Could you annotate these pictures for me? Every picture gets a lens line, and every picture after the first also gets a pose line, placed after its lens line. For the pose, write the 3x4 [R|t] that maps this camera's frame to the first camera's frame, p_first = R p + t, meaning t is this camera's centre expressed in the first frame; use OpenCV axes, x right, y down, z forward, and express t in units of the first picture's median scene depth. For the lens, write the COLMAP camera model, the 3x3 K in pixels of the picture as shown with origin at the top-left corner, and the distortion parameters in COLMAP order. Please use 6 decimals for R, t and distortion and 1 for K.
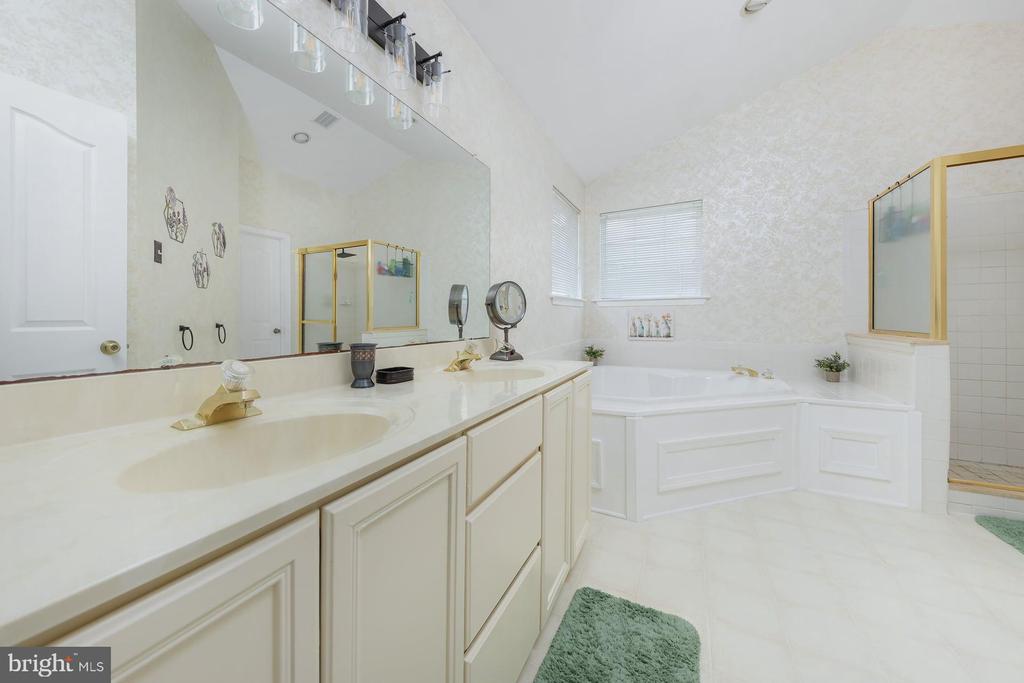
lens RADIAL K [[336.3, 0, 512.0], [0, 336.3, 341.5], [0, 0, 1]] dist [0.000454, 0.000027]
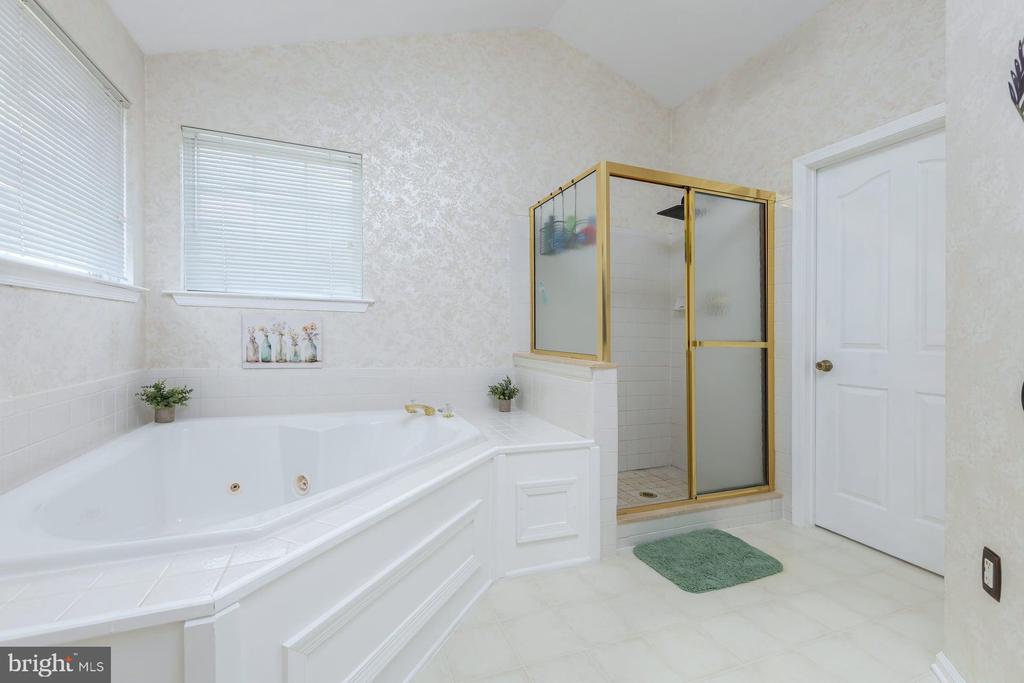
lens RADIAL K [[473.8, 0, 512.0], [0, 473.8, 341.5], [0, 0, 1]] dist [-0.001080, -0.000238]
pose [[0.675560, 0.011649, 0.737213, 0.082736], [0.023756, 0.999012, -0.037555, -0.010317], [-0.736922, 0.042884, 0.674616, 0.170394]]
